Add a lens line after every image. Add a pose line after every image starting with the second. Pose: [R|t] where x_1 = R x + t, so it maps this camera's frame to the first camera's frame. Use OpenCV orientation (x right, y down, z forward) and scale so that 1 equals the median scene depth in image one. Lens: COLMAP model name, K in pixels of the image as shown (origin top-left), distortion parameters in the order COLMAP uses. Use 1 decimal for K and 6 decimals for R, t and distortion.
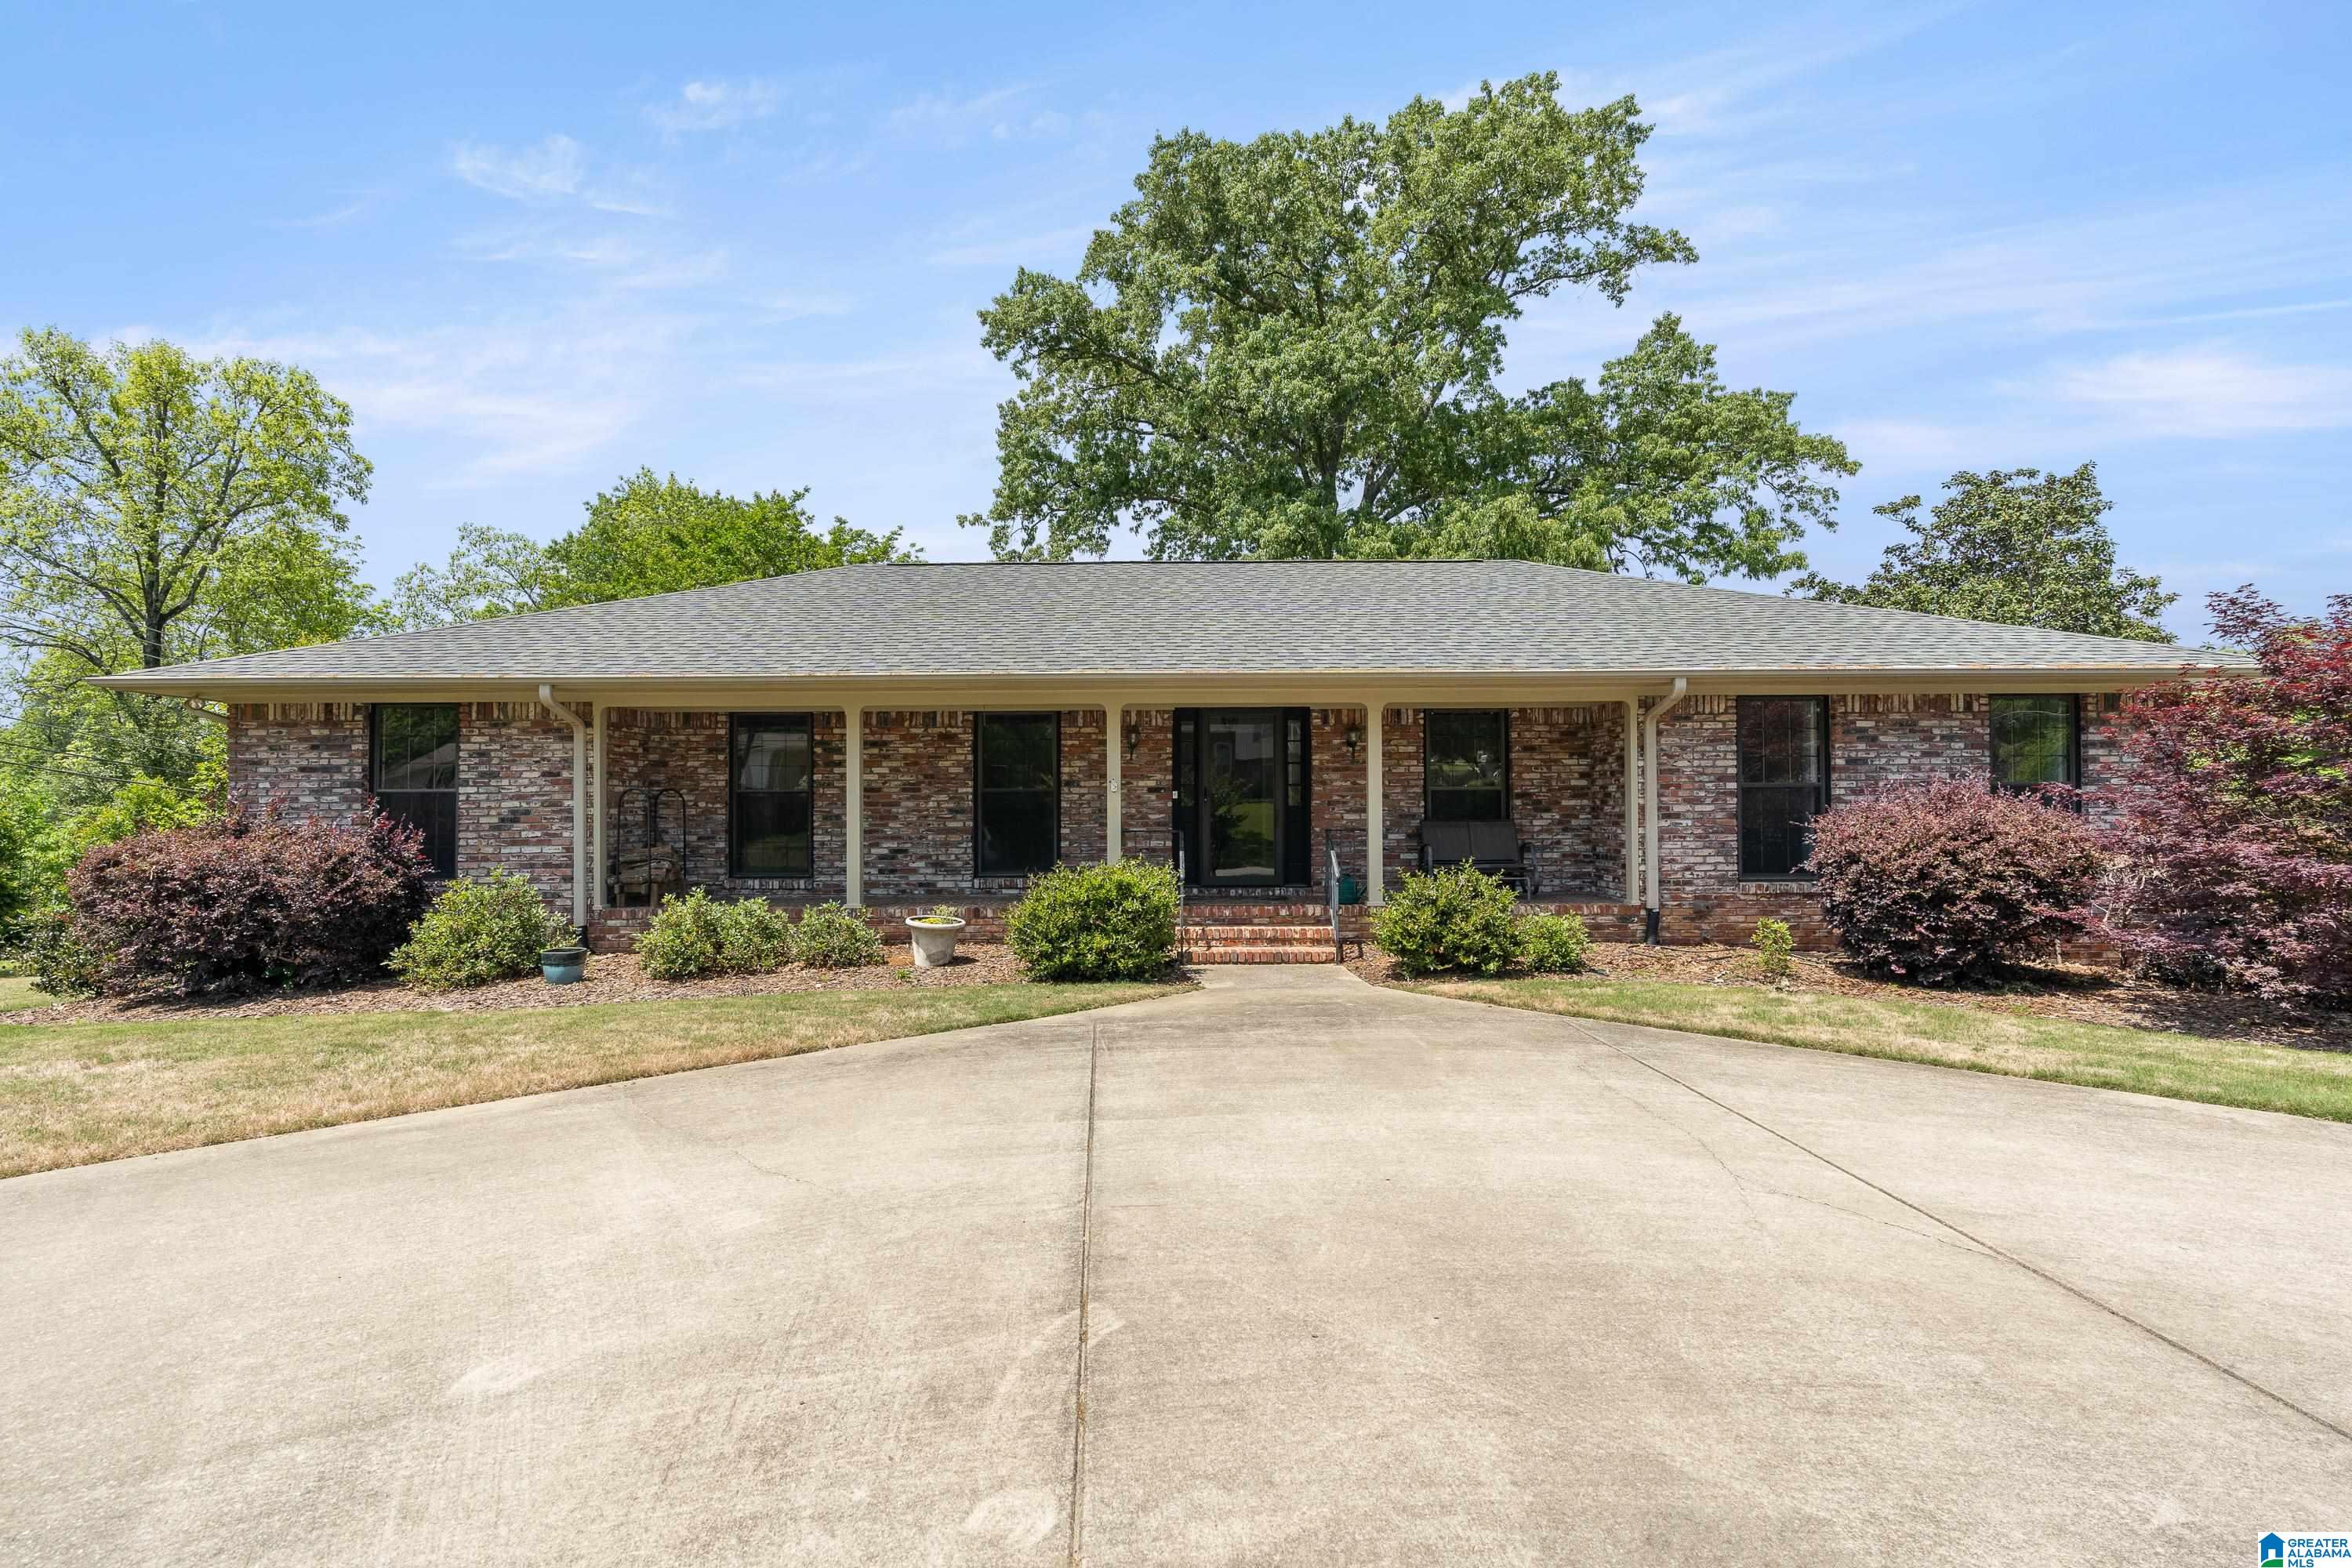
lens RADIAL K [[1090.4, 0, 1176.0], [0, 1090.4, 784.0], [0, 0, 1]] dist [-0.009006, 0.000016]
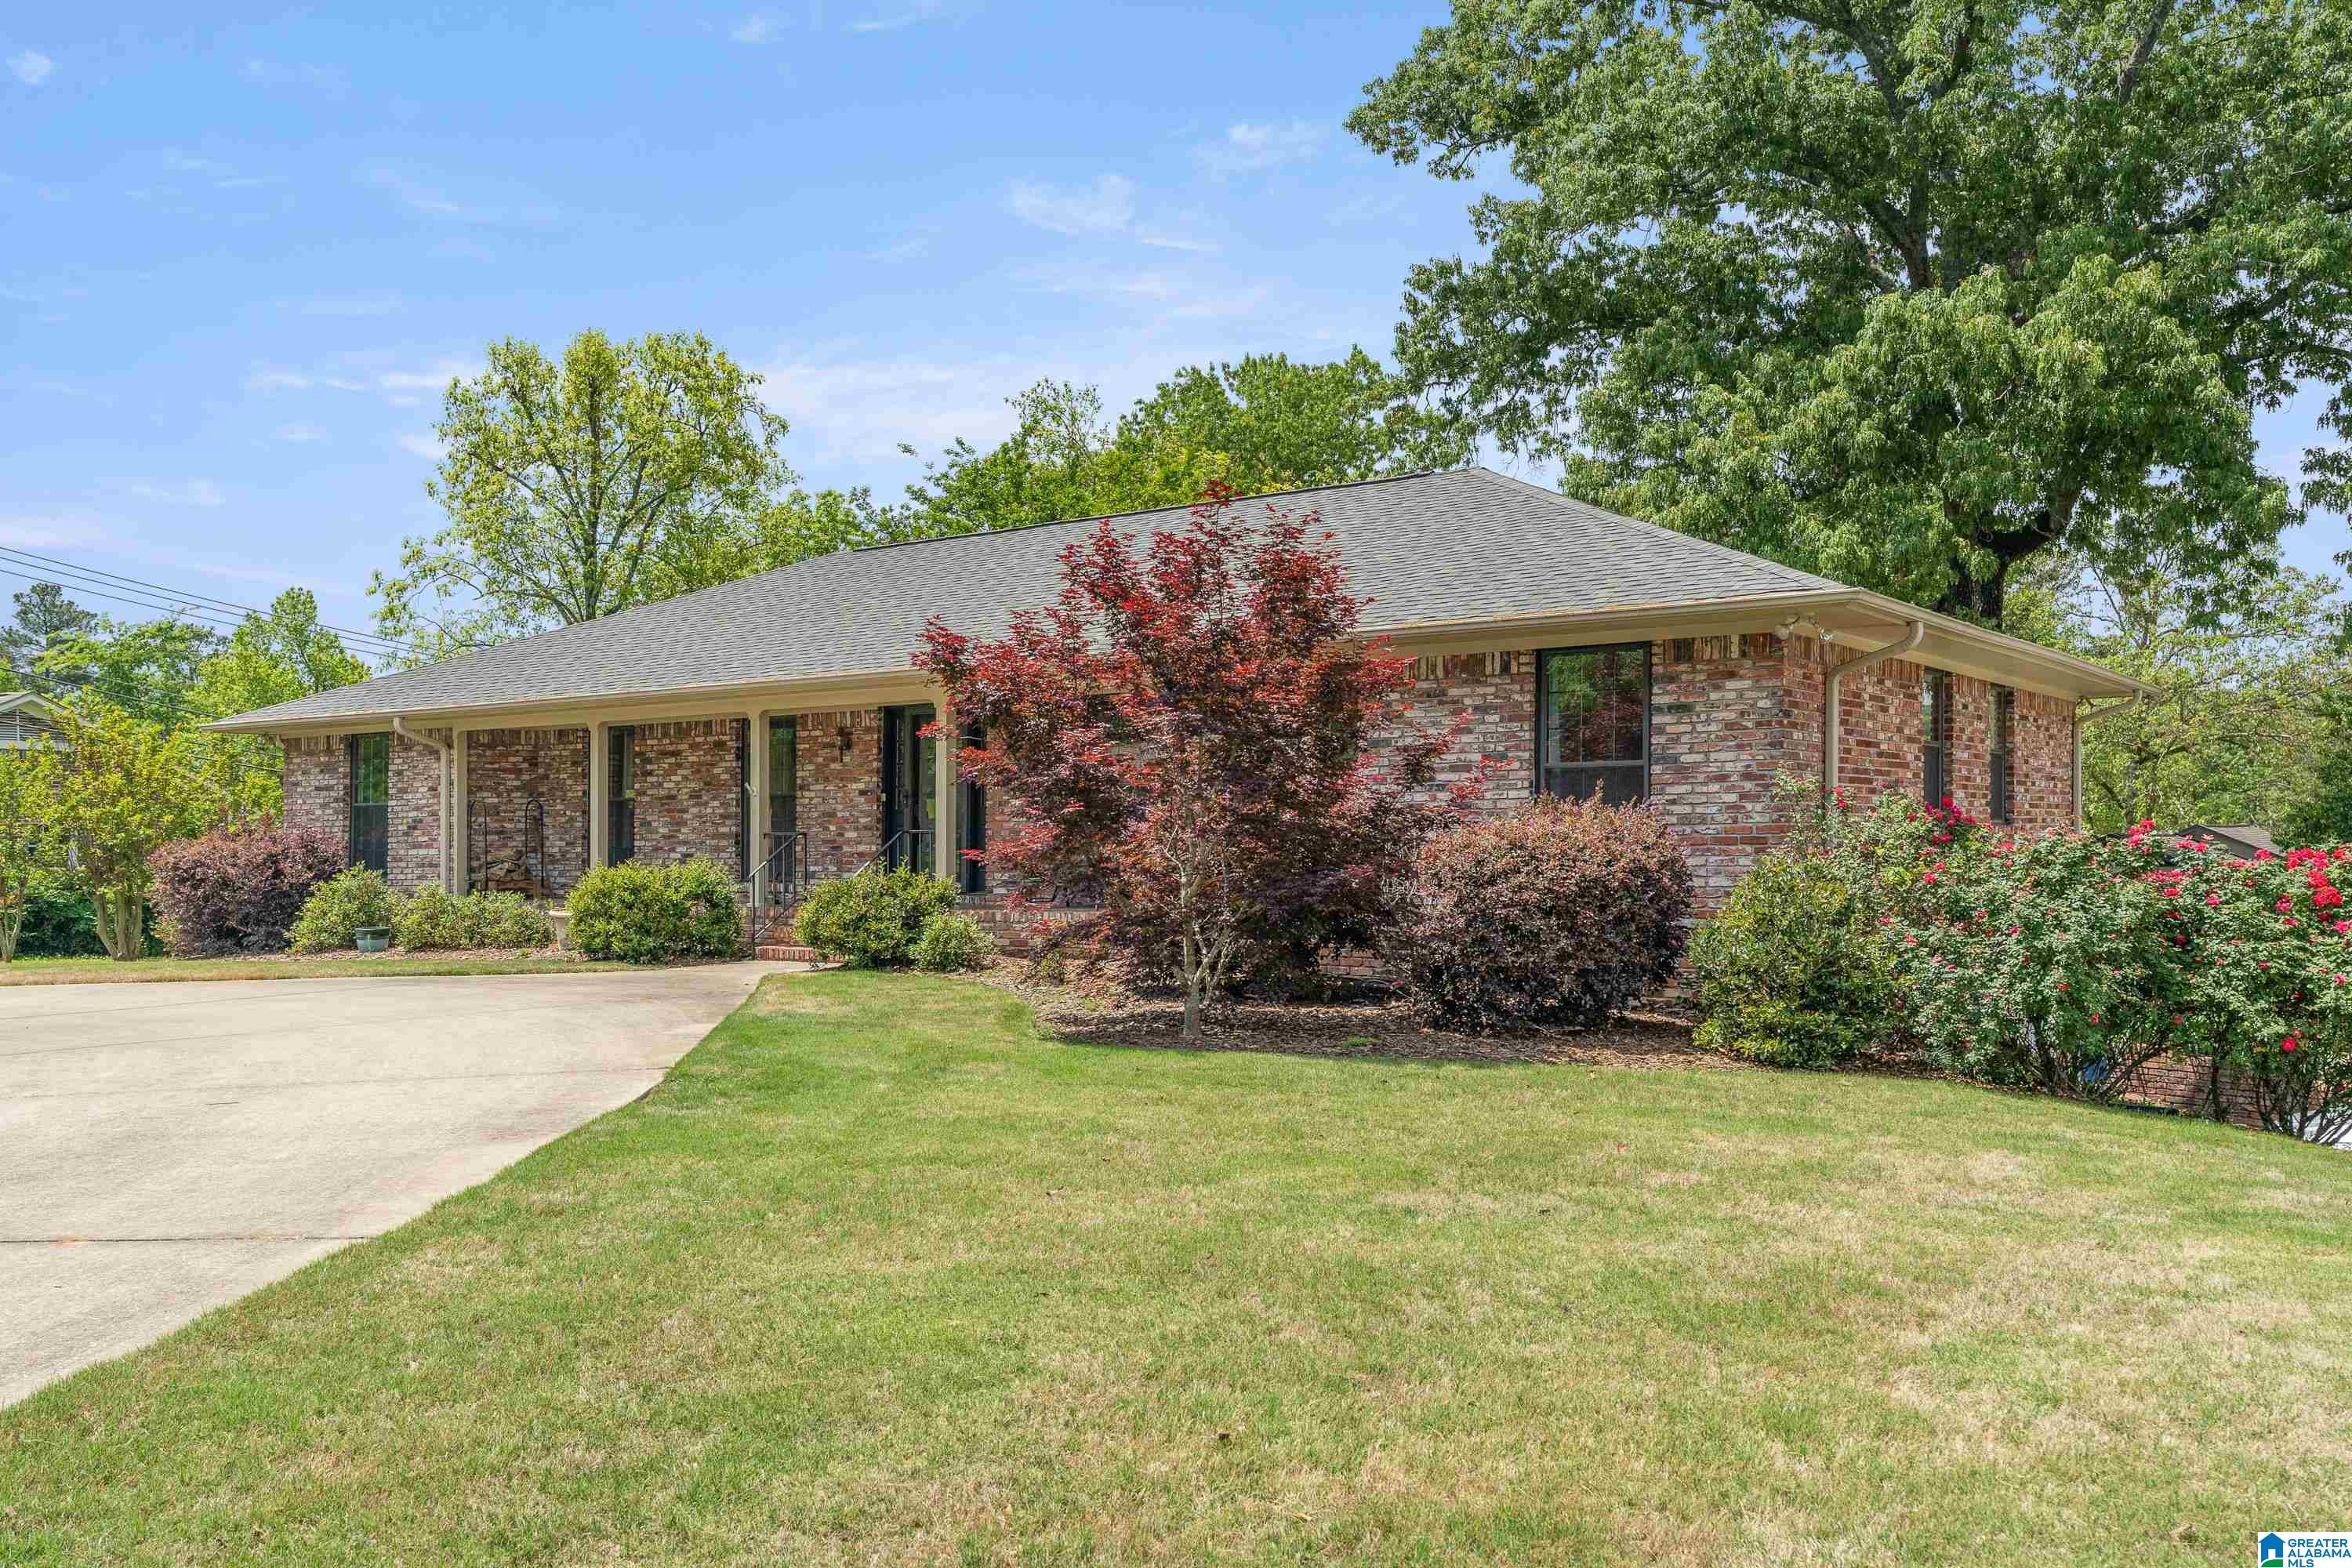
lens RADIAL K [[2023.9, 0, 1181.5], [0, 2023.9, 744.6], [0, 0, 1]] dist [0.015833, -0.003399]
pose [[0.801627, -0.031433, -0.596997, 1.279615], [0.020199, 0.999471, -0.025502, 0.014294], [0.597483, 0.008385, 0.801838, -0.269243]]
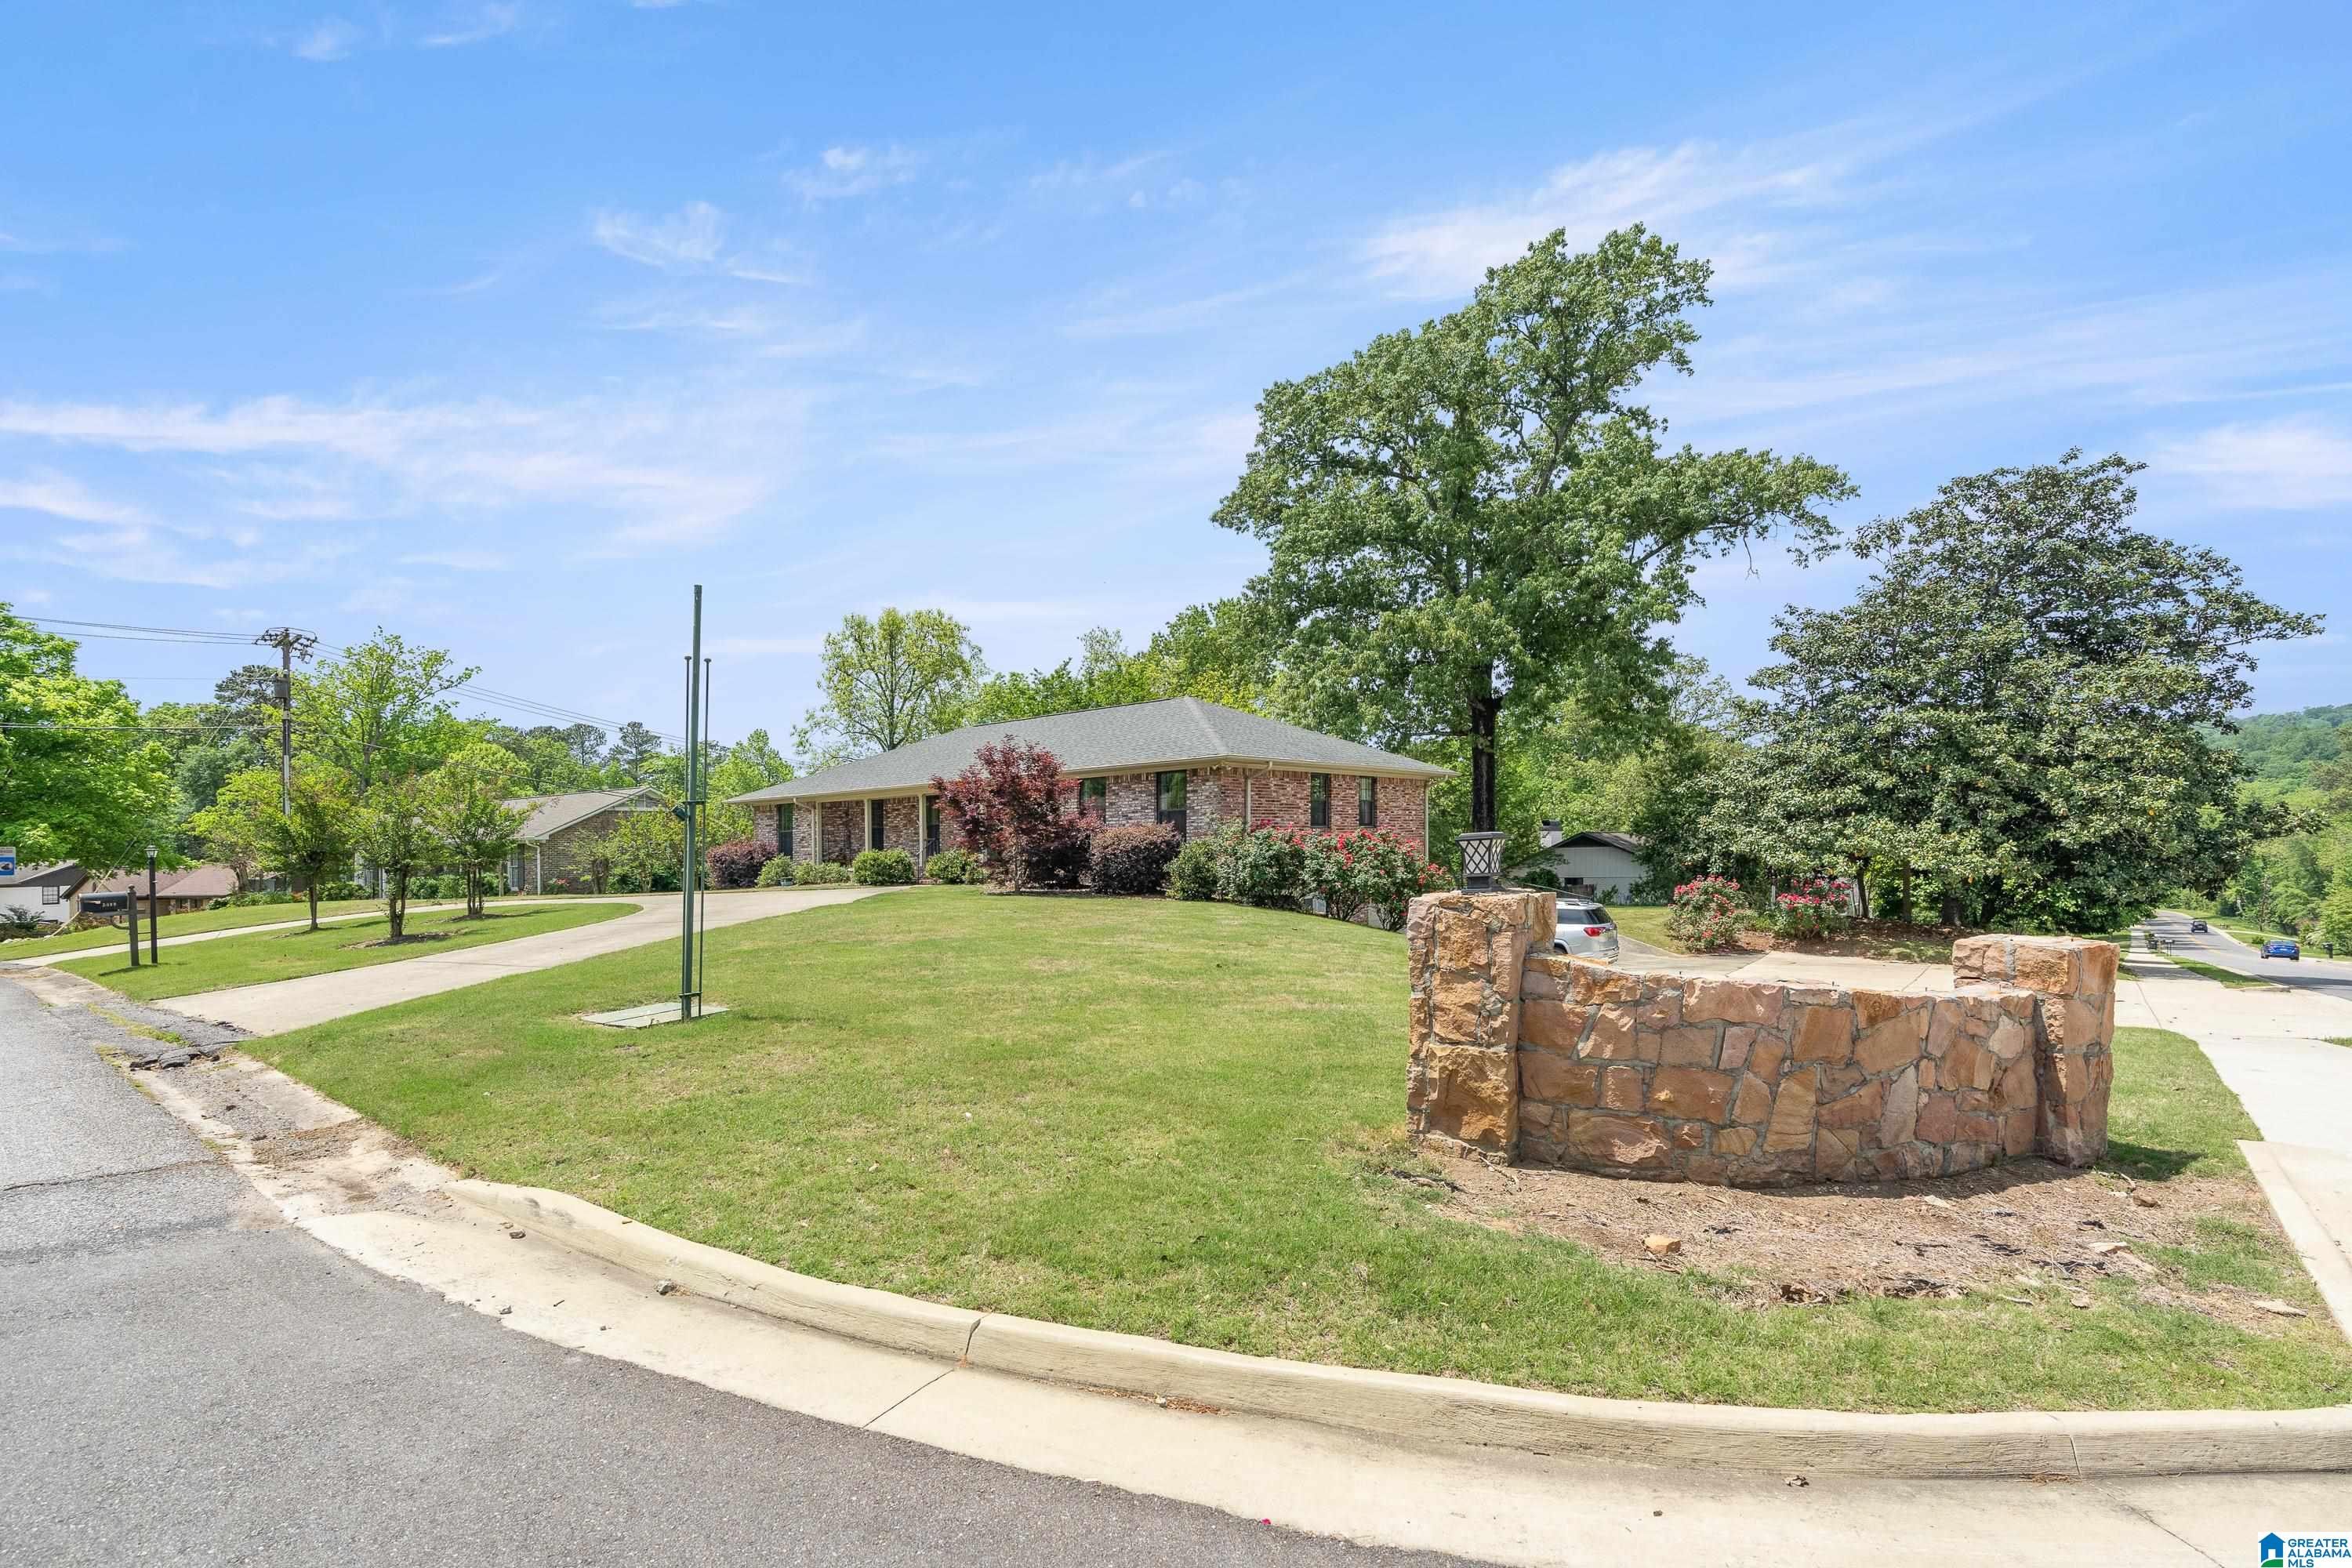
lens RADIAL K [[1186.0, 0, 1176.0], [0, 1186.0, 784.0], [0, 0, 1]] dist [0.000834, 0.000247]
pose [[0.753371, -0.051242, -0.655597, 2.220106], [0.038764, 0.998686, -0.033513, 0.025935], [0.656453, -0.000166, 0.754367, -0.794141]]
